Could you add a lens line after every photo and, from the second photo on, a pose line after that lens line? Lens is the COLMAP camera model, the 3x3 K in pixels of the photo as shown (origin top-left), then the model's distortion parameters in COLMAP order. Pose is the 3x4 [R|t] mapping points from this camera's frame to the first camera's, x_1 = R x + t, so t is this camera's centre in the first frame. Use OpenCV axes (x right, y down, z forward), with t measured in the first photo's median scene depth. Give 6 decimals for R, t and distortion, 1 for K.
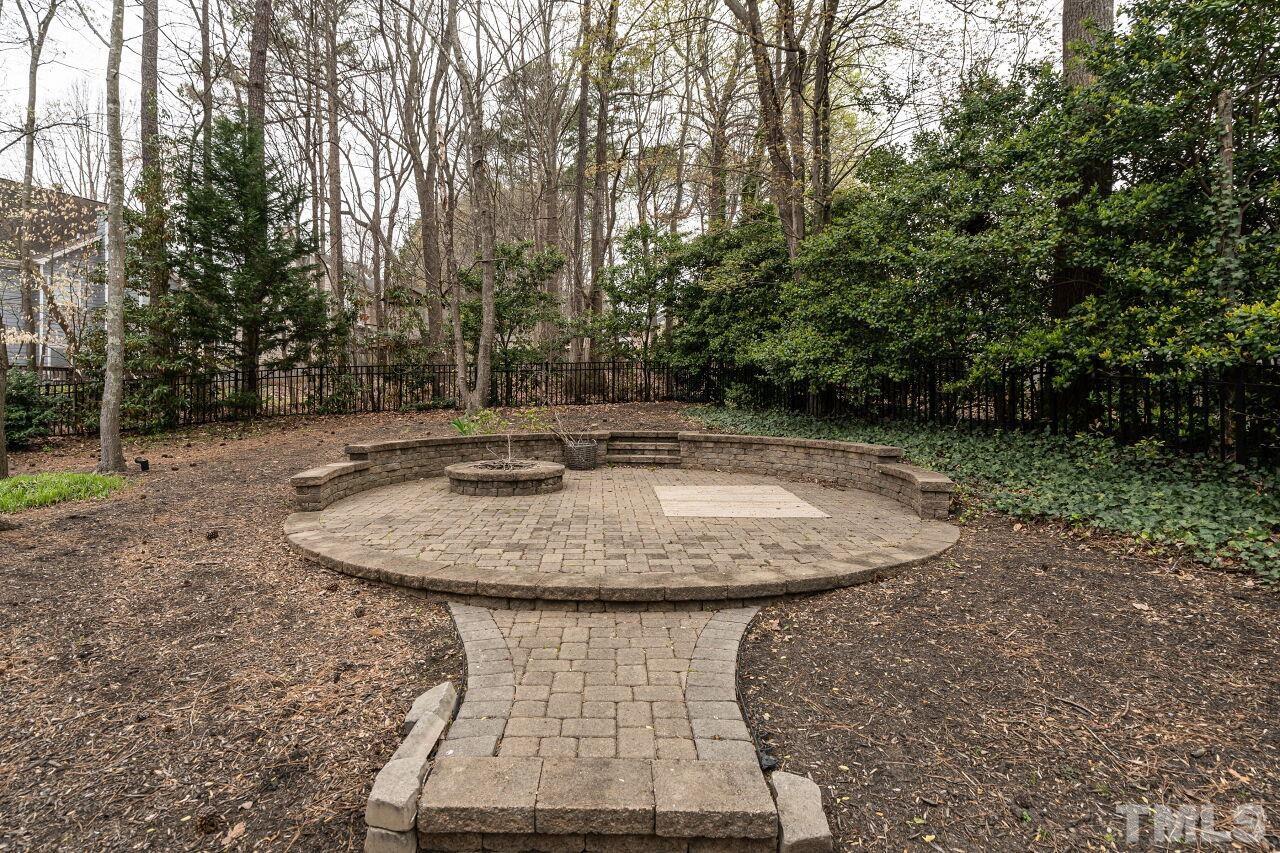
lens RADIAL K [[672.0, 0, 640.0], [0, 672.0, 386.0], [0, 0, 1]] dist [0.000620, 0.000098]
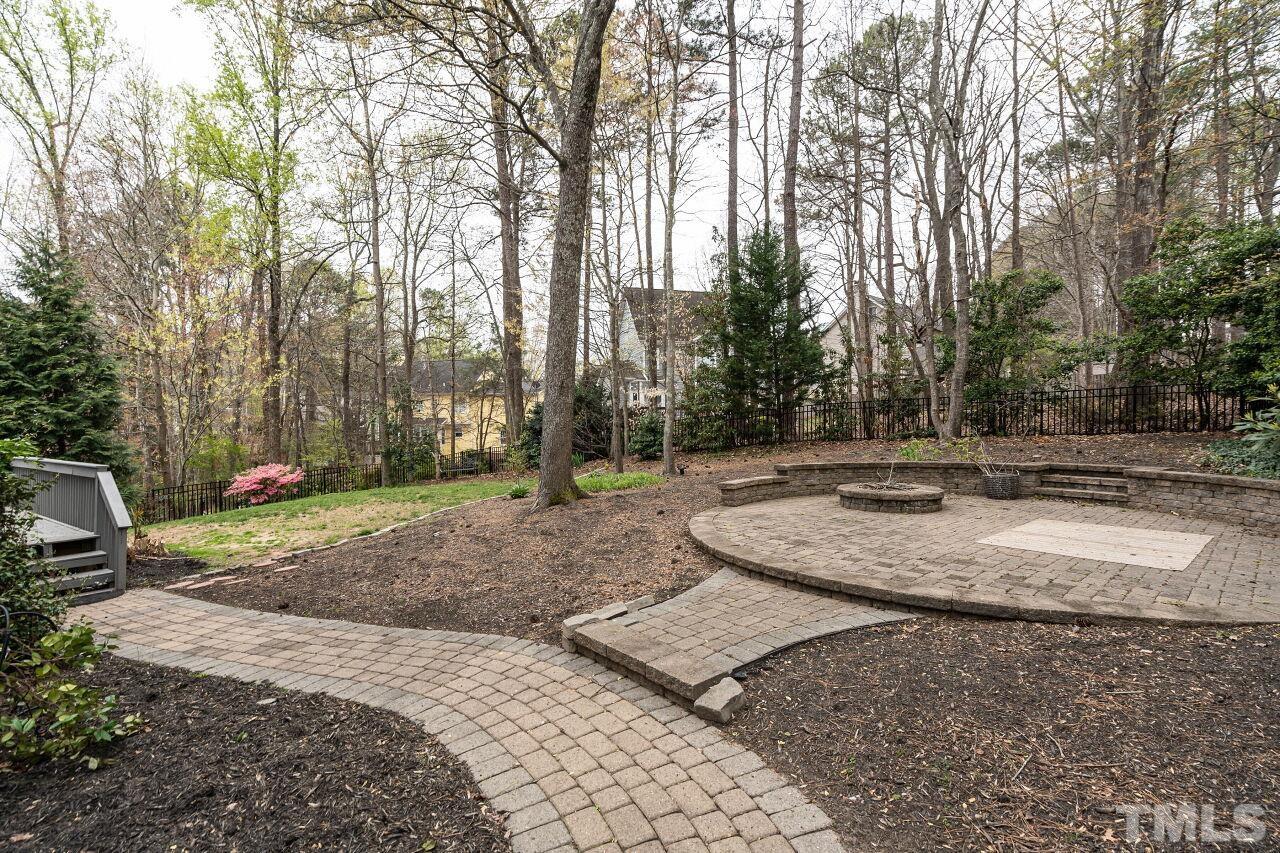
lens RADIAL K [[593.4, 0, 647.8], [0, 593.4, 435.1], [0, 0, 1]] dist [-0.002312, 0.001604]
pose [[0.665341, 0.008209, -0.746495, 0.340668], [0.017403, 0.999497, 0.026502, -0.010970], [0.746337, -0.030625, 0.664863, -0.016845]]
